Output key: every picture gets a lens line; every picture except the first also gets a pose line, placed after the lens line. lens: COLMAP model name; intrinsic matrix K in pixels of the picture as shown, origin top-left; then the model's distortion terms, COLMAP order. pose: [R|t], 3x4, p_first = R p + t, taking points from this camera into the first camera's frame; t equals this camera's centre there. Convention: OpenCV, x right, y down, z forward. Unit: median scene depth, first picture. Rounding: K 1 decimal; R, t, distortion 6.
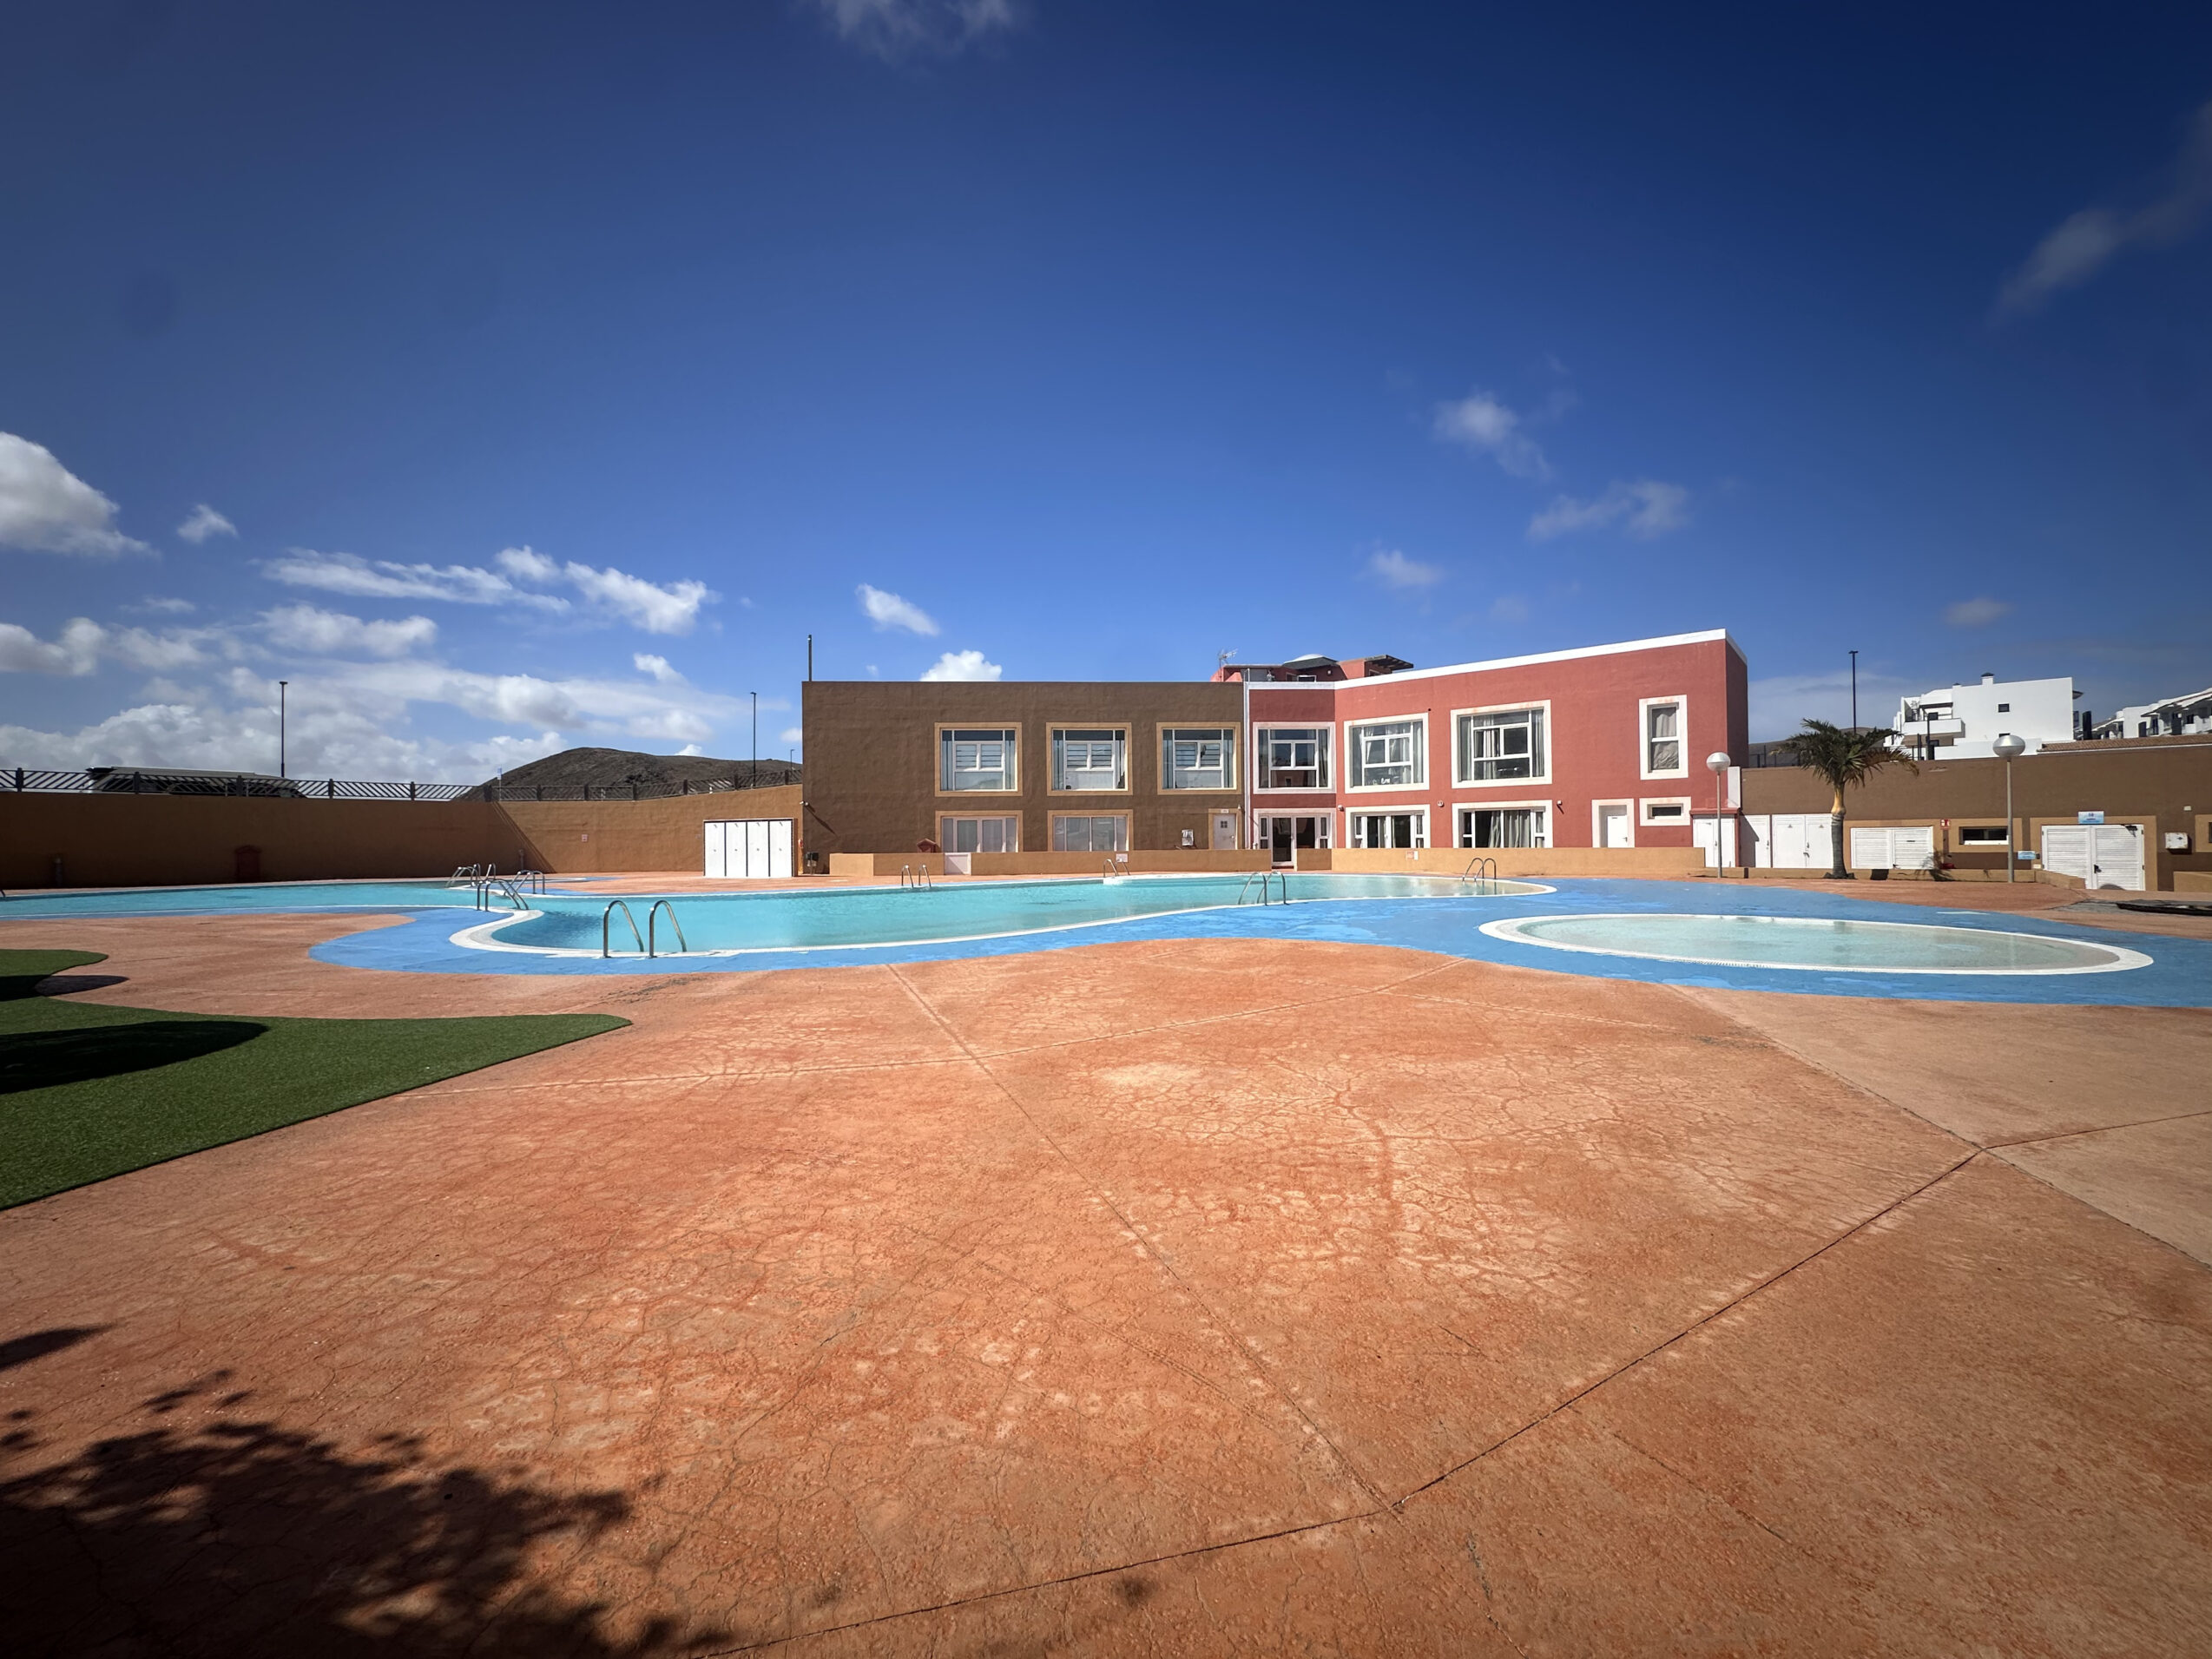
lens RADIAL K [[883.8, 0, 1106.3], [0, 883.8, 826.8], [0, 0, 1]] dist [0.000369, -0.000148]
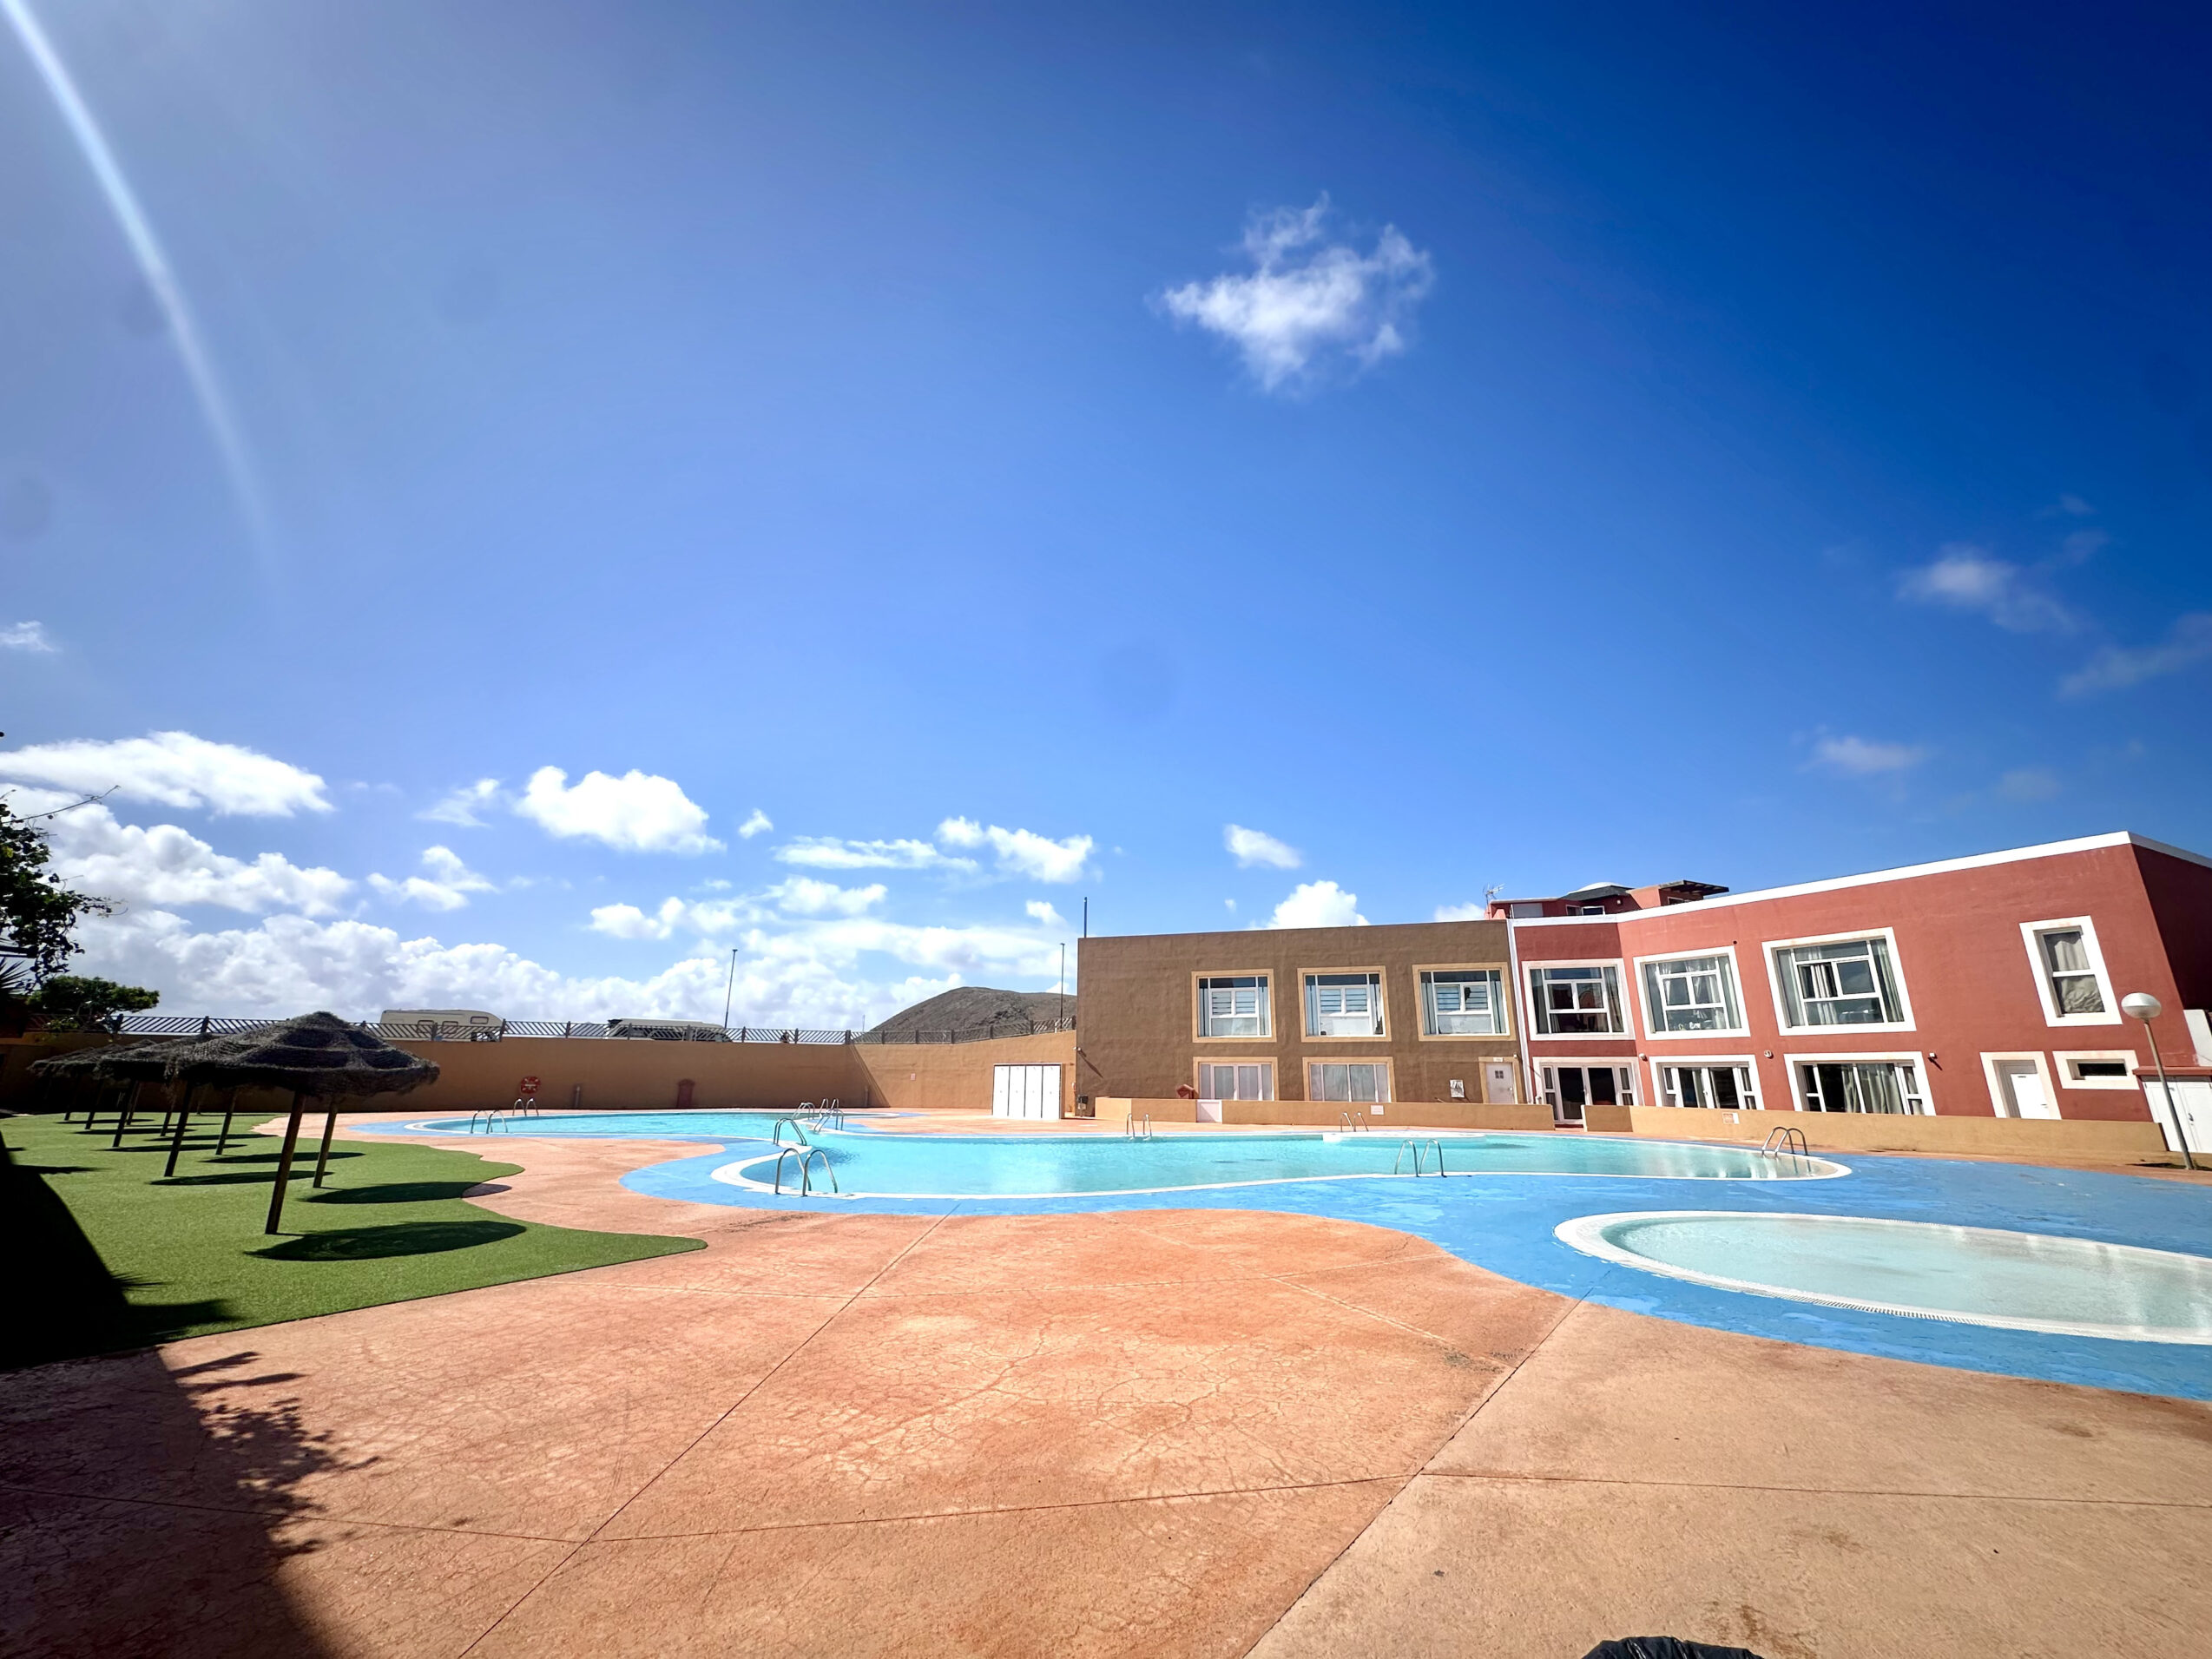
lens RADIAL K [[883.8, 0, 1109.2], [0, 883.8, 824.0], [0, 0, 1]] dist [0.000369, -0.000148]
pose [[0.924745, -0.088127, -0.370243, 0.134541], [-0.010412, 0.966599, -0.256082, -0.016662], [0.380444, 0.240666, 0.892940, -0.040989]]
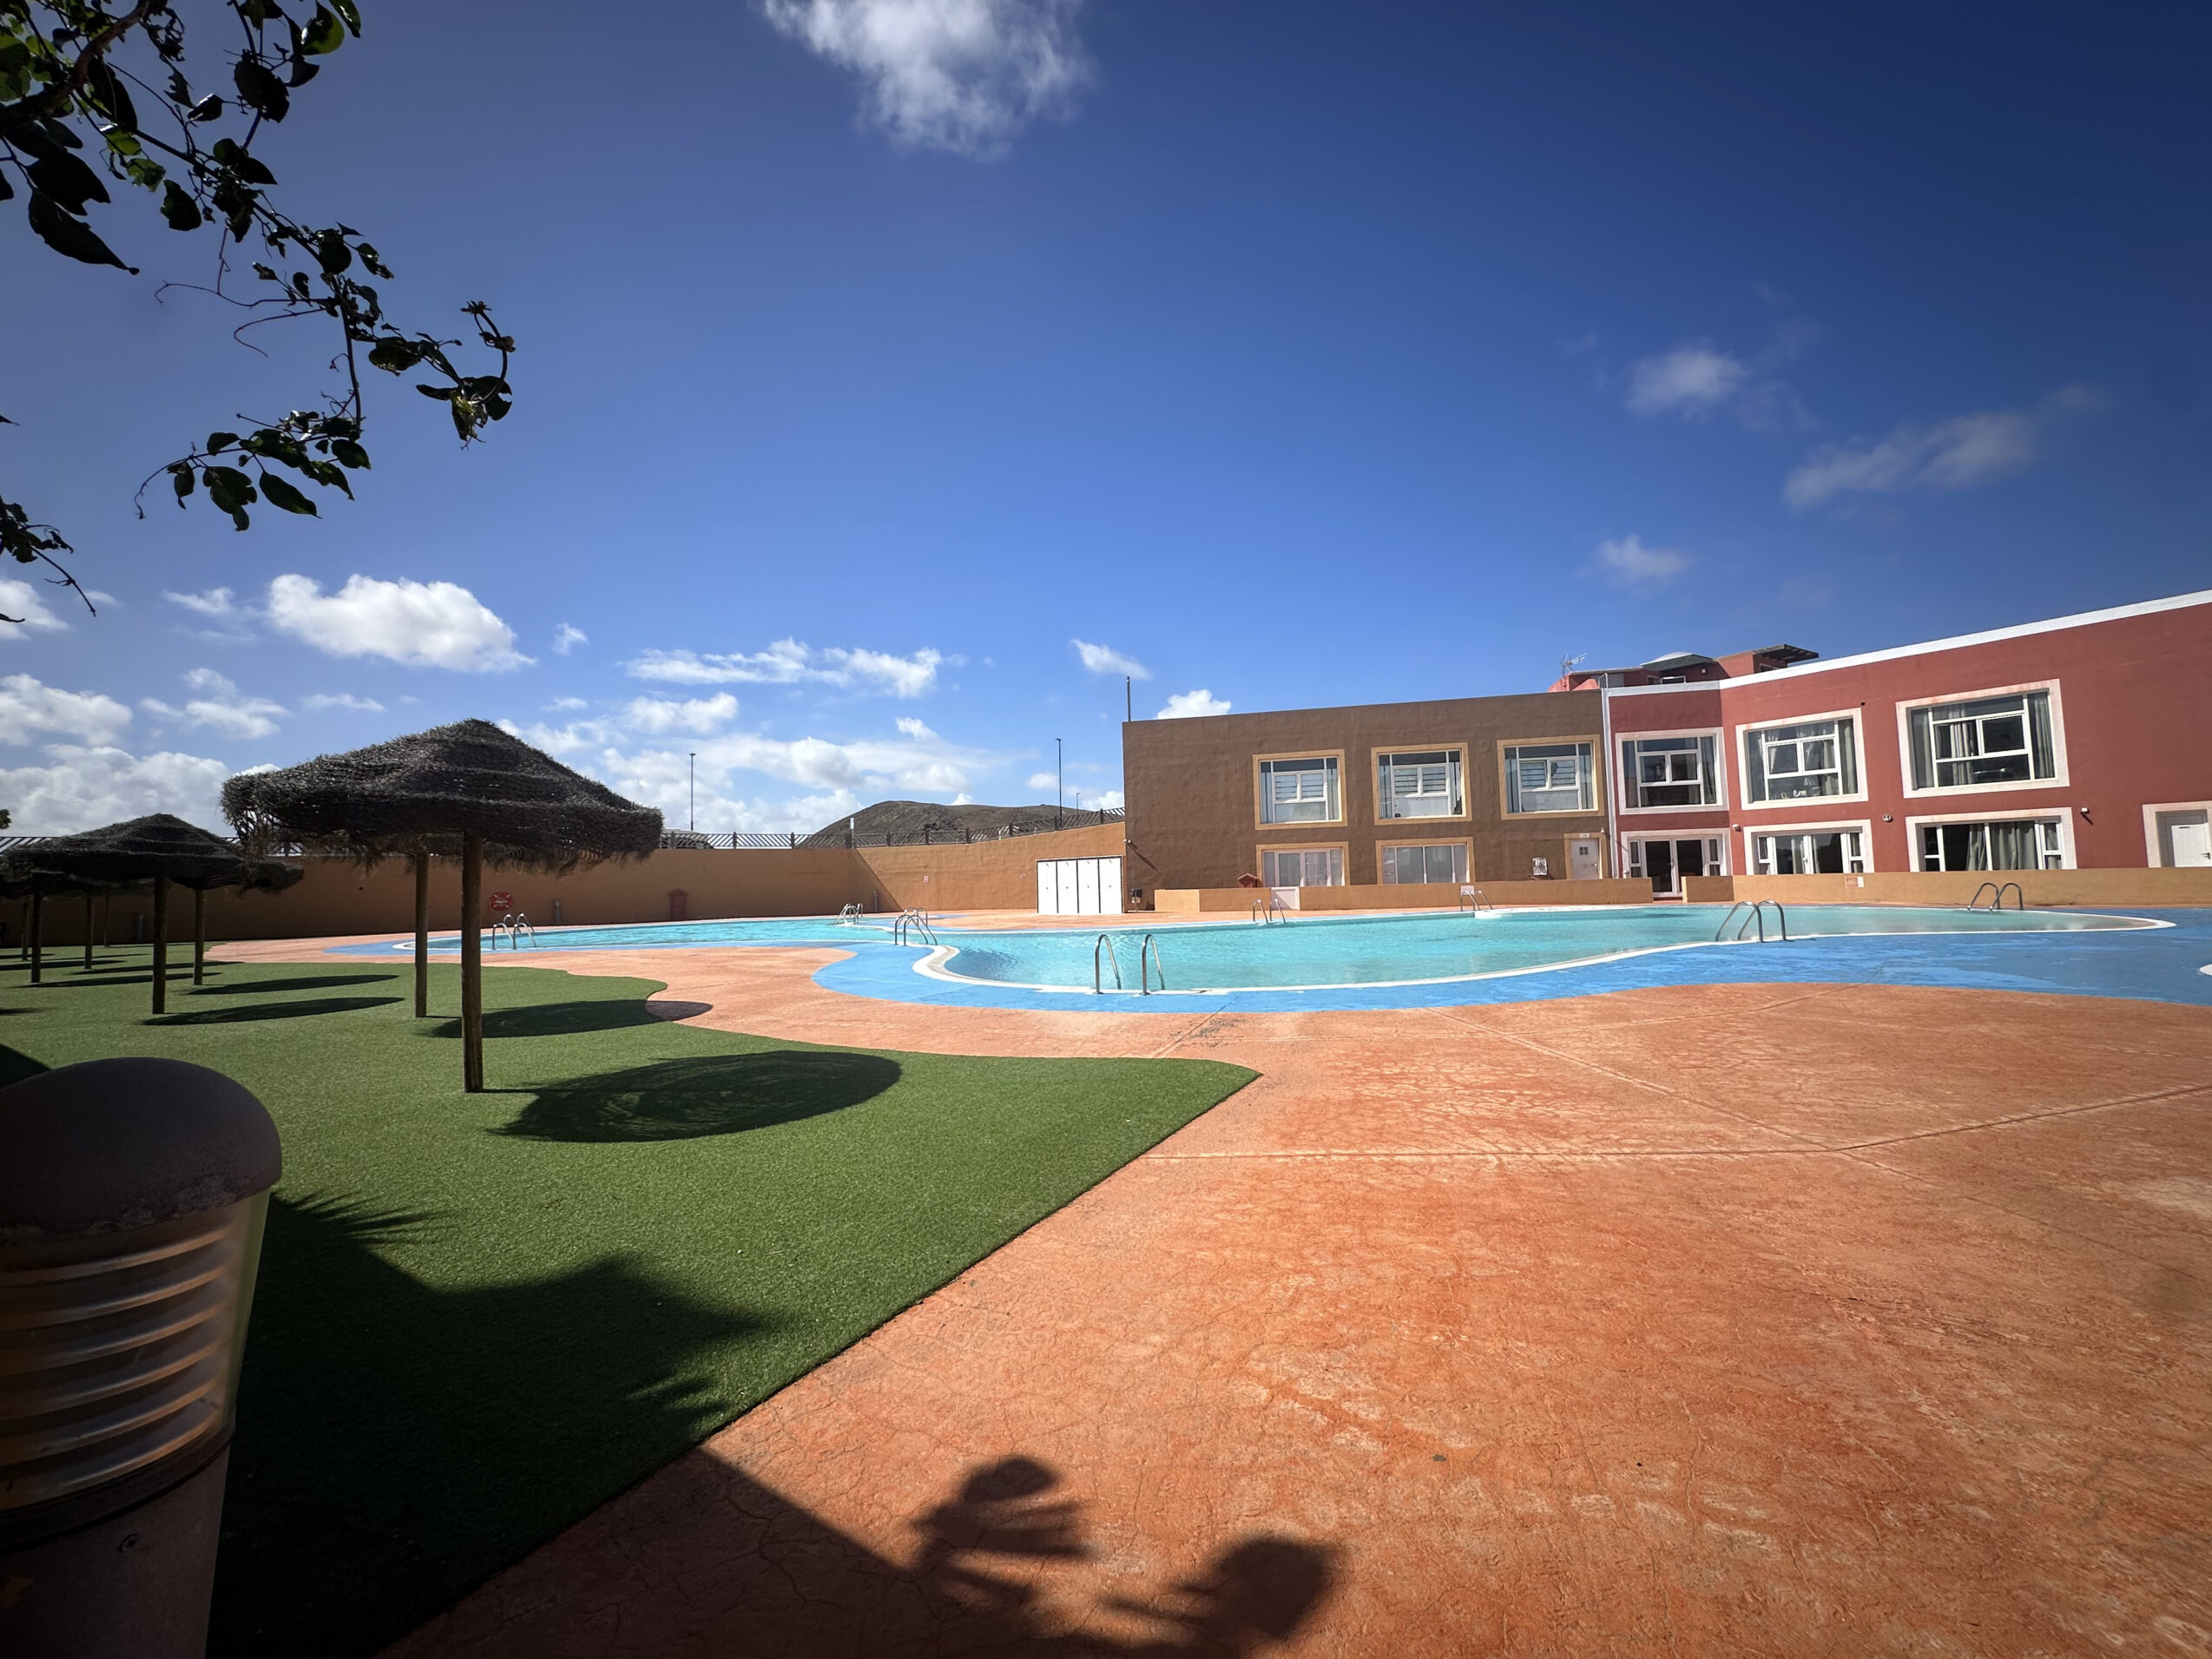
lens RADIAL K [[883.8, 0, 1095.8], [0, 883.8, 829.1], [0, 0, 1]] dist [0.000369, -0.000148]
pose [[0.960424, -0.033292, -0.276546, -0.099616], [0.022557, 0.998867, -0.041911, 0.001835], [0.277628, 0.034015, 0.960086, 0.019382]]
